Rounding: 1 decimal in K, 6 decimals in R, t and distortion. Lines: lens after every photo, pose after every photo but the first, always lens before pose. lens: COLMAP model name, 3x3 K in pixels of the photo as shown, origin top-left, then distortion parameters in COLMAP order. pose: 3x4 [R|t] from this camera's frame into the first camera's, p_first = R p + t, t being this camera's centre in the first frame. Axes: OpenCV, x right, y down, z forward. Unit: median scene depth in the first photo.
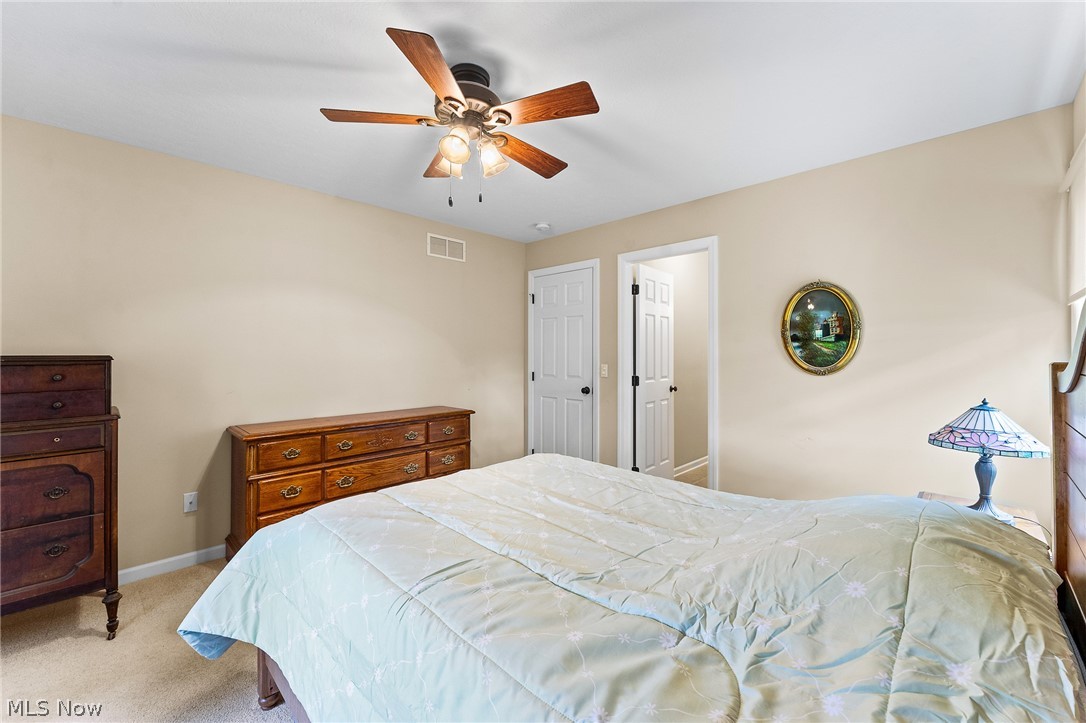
lens RADIAL K [[432.6, 0, 546.7], [0, 432.6, 353.6], [0, 0, 1]] dist [-0.002669, -0.000266]
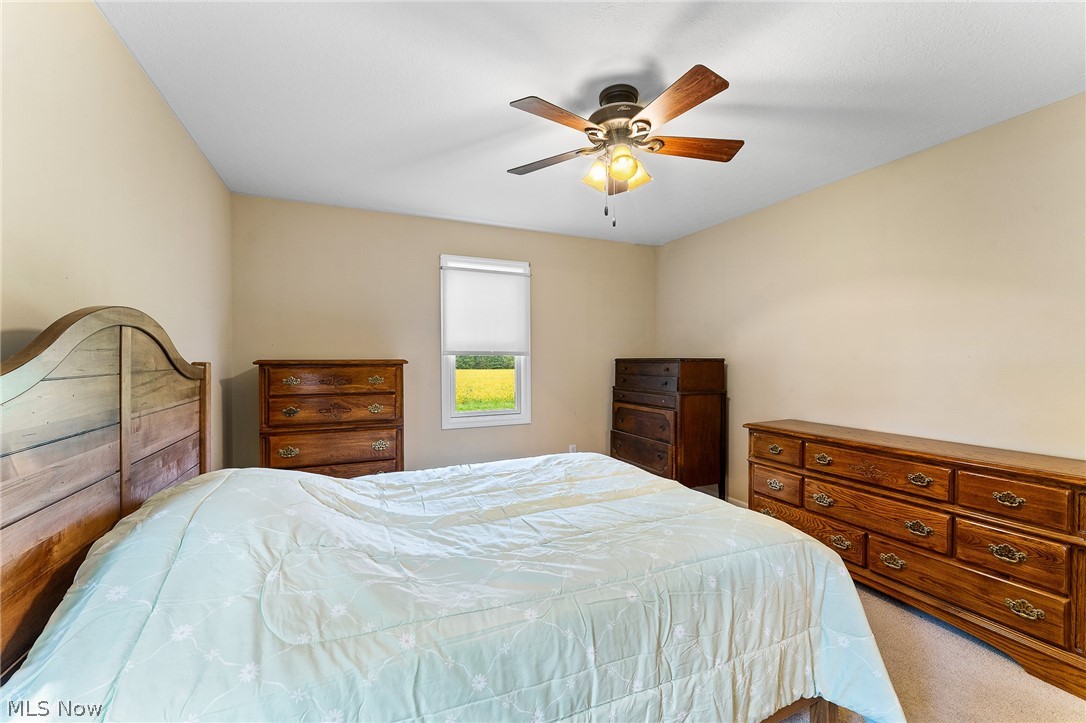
lens RADIAL K [[432.6, 0, 546.8], [0, 432.6, 363.8], [0, 0, 1]] dist [-0.002669, -0.000266]
pose [[-0.375004, 0.010805, -0.926960, 0.575779], [0.005419, 0.999941, 0.009463, 0.003643], [0.927007, -0.001474, -0.375040, 0.806991]]
